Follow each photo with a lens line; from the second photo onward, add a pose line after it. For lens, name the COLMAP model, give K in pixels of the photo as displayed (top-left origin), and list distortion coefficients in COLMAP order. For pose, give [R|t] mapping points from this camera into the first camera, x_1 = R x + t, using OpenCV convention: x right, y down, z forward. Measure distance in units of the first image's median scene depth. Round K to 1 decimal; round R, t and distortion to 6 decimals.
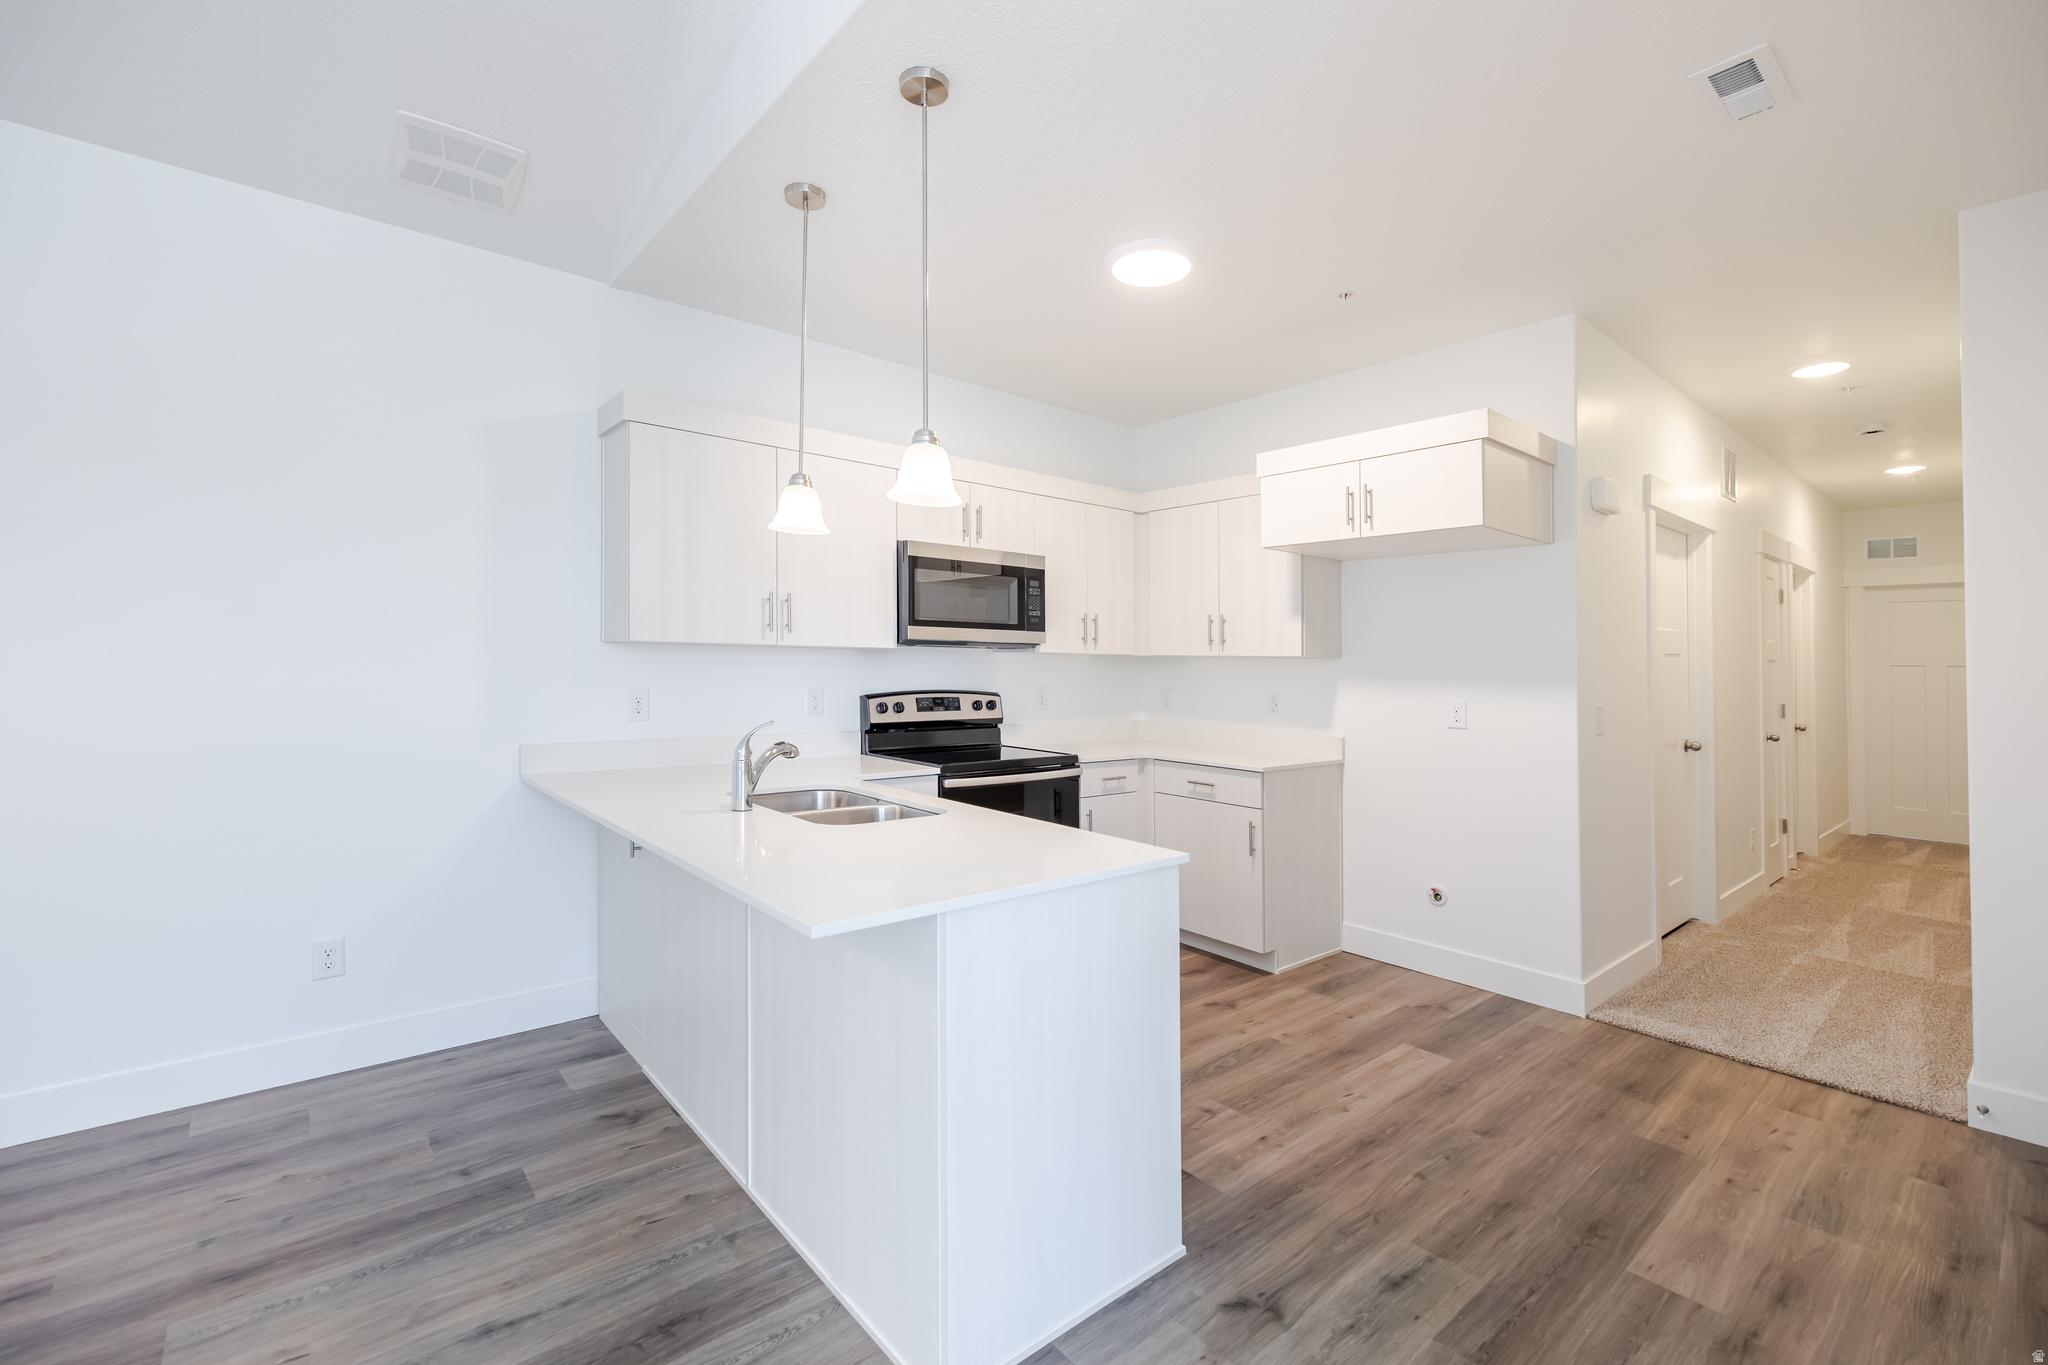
lens RADIAL K [[877.3, 0, 1027.0], [0, 877.3, 673.3], [0, 0, 1]] dist [-0.000059, -0.000002]
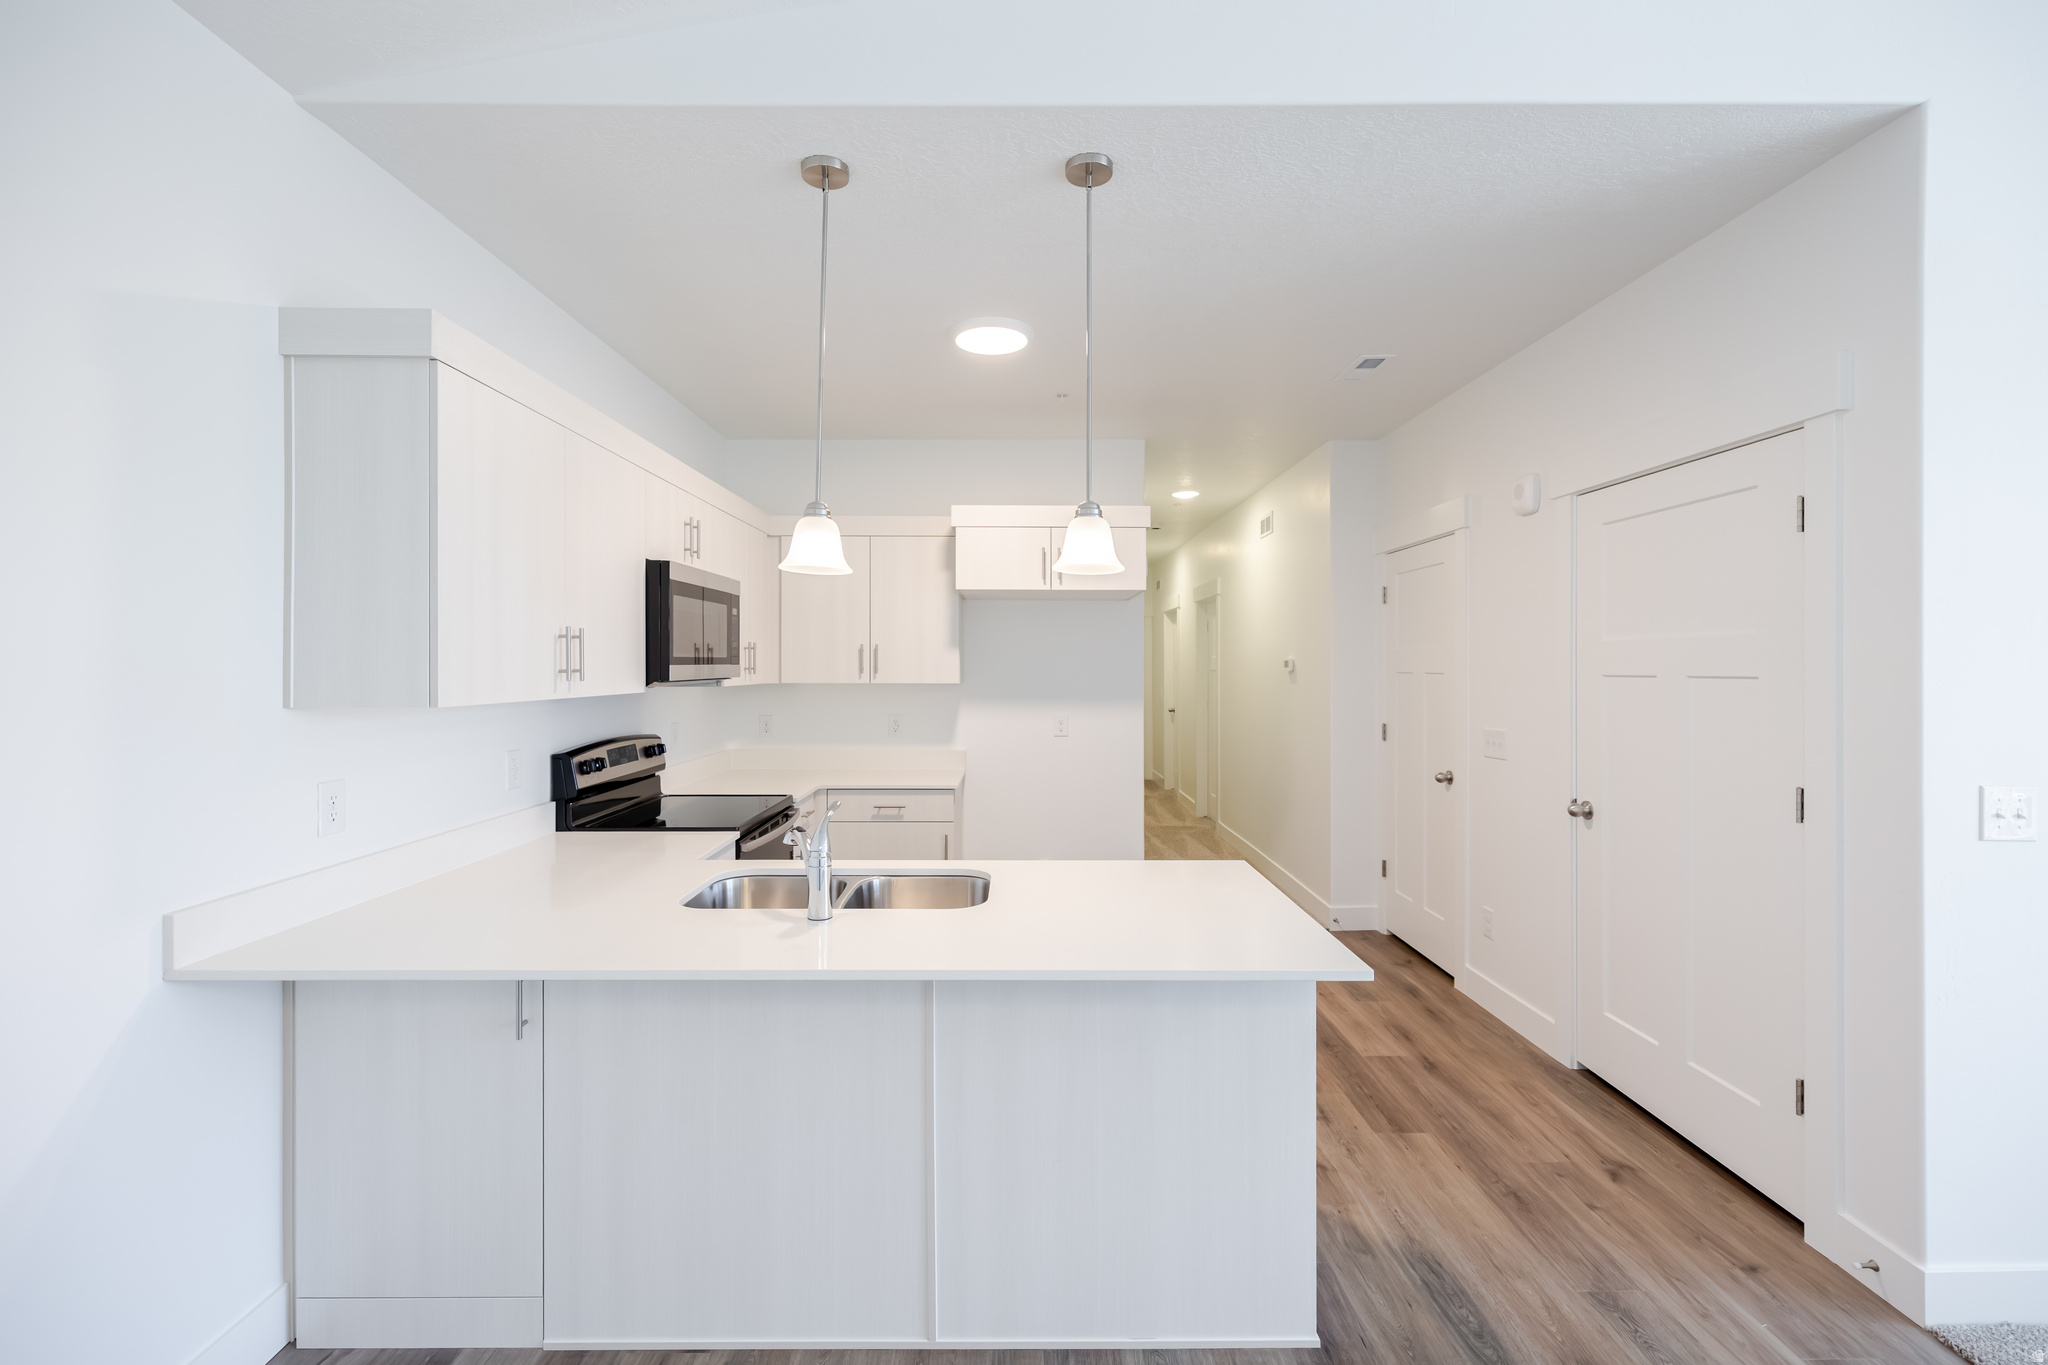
lens RADIAL K [[863.7, 0, 1024.5], [0, 863.7, 671.9], [0, 0, 1]] dist [0.000038, 0.000076]
pose [[0.645359, -0.022109, 0.763560, -0.534439], [0.019319, 0.999734, 0.012619, -0.051285], [-0.763635, 0.006607, 0.645614, 0.222528]]
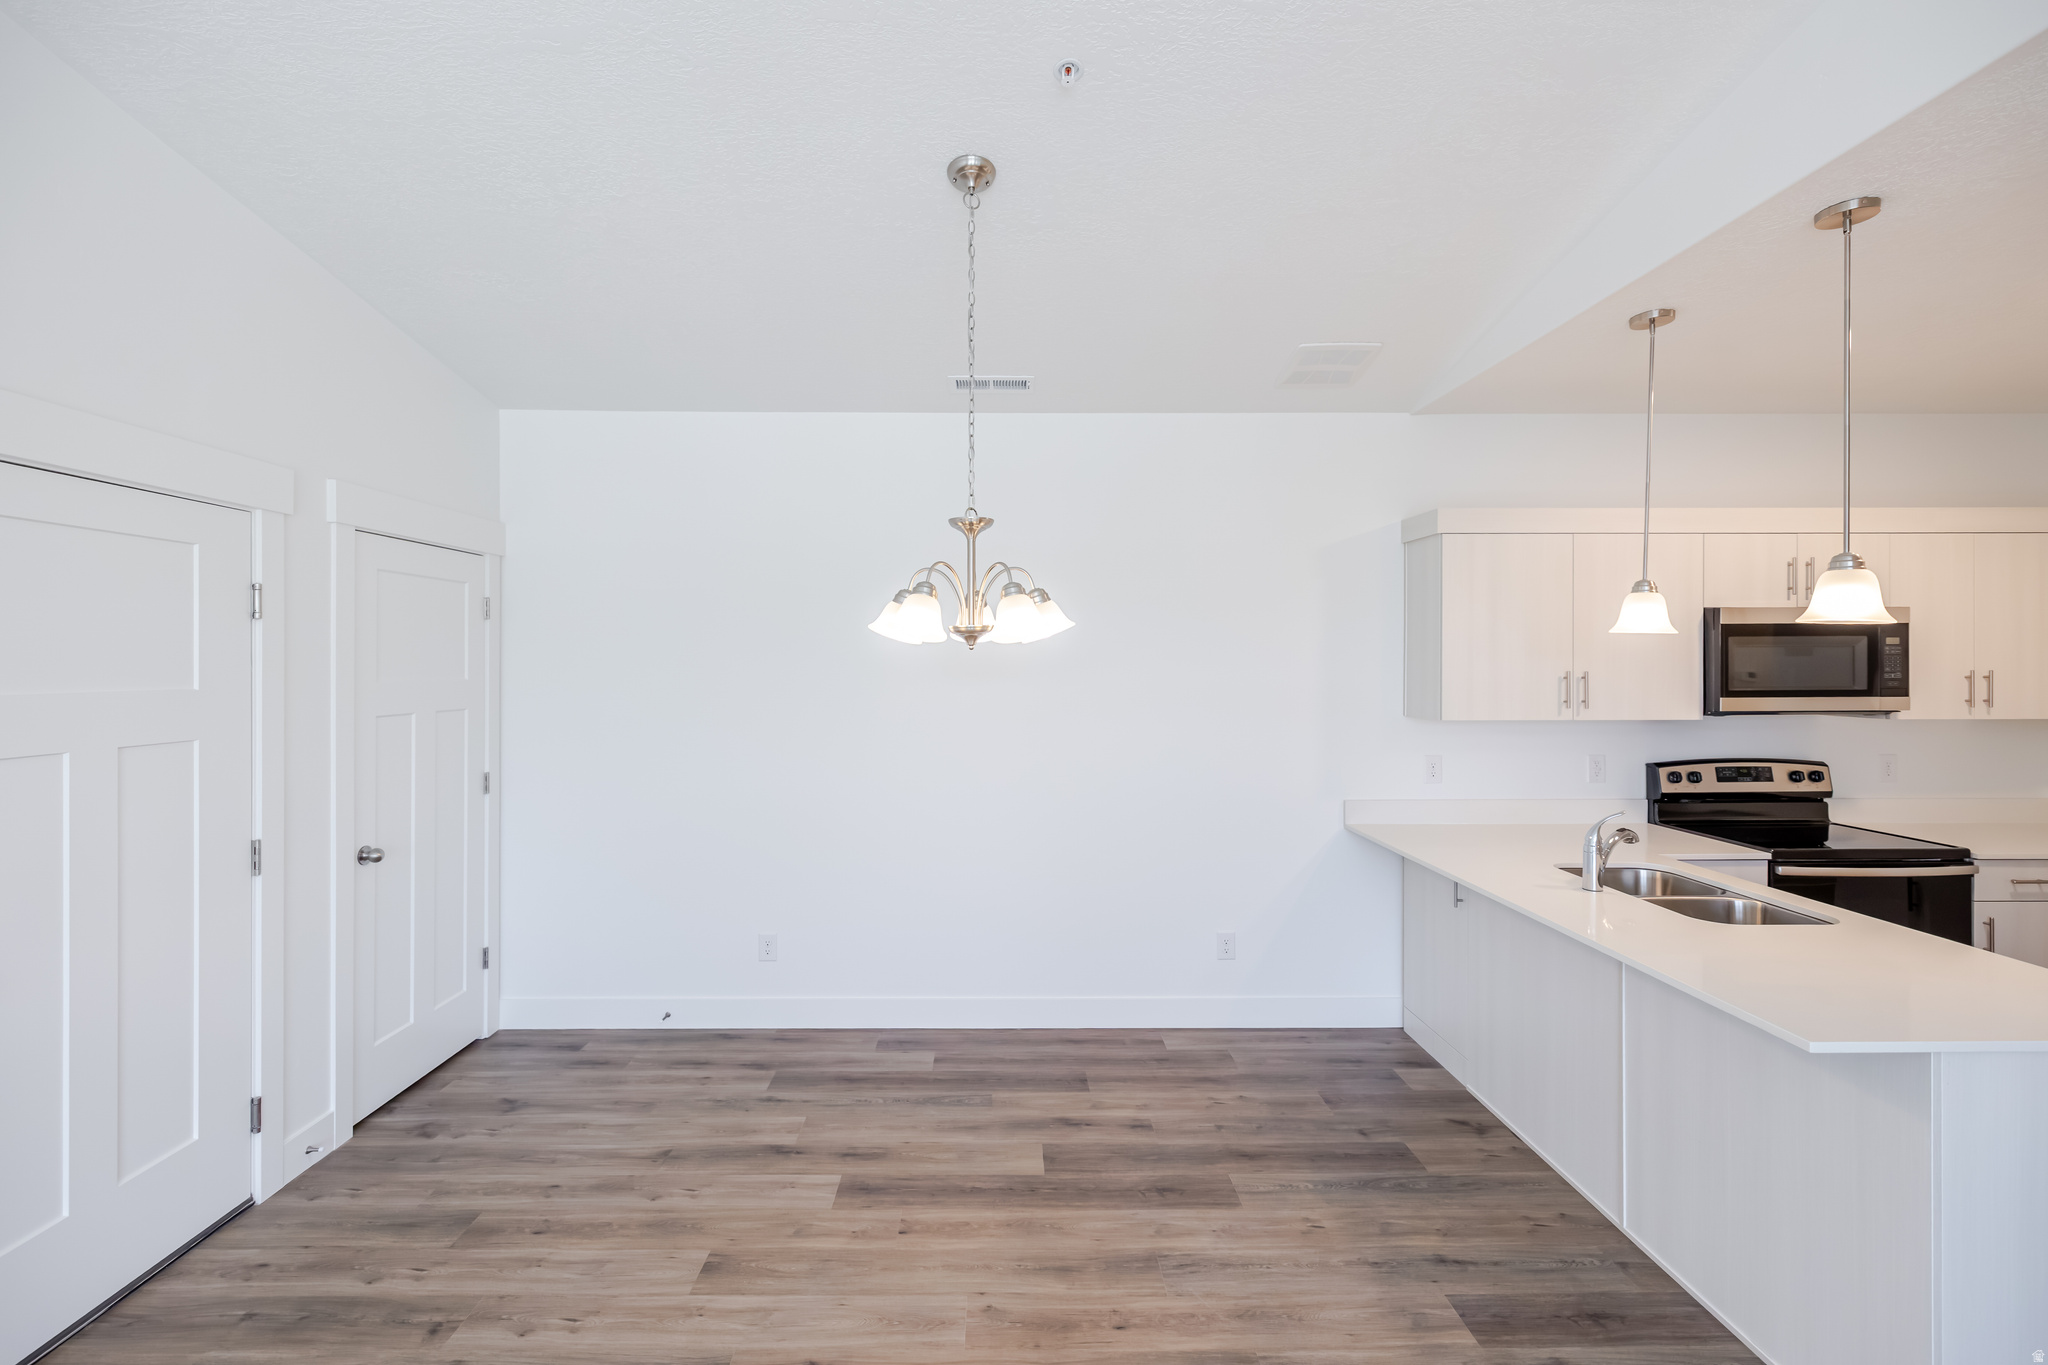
lens RADIAL K [[873.4, 0, 1018.6], [0, 873.4, 691.1], [0, 0, 1]] dist [-0.000977, -0.000045]
pose [[0.769827, 0.001981, -0.638249, -0.116510], [0.006241, 0.999924, 0.010632, -0.075704], [0.638222, -0.012168, 0.769757, -0.216625]]
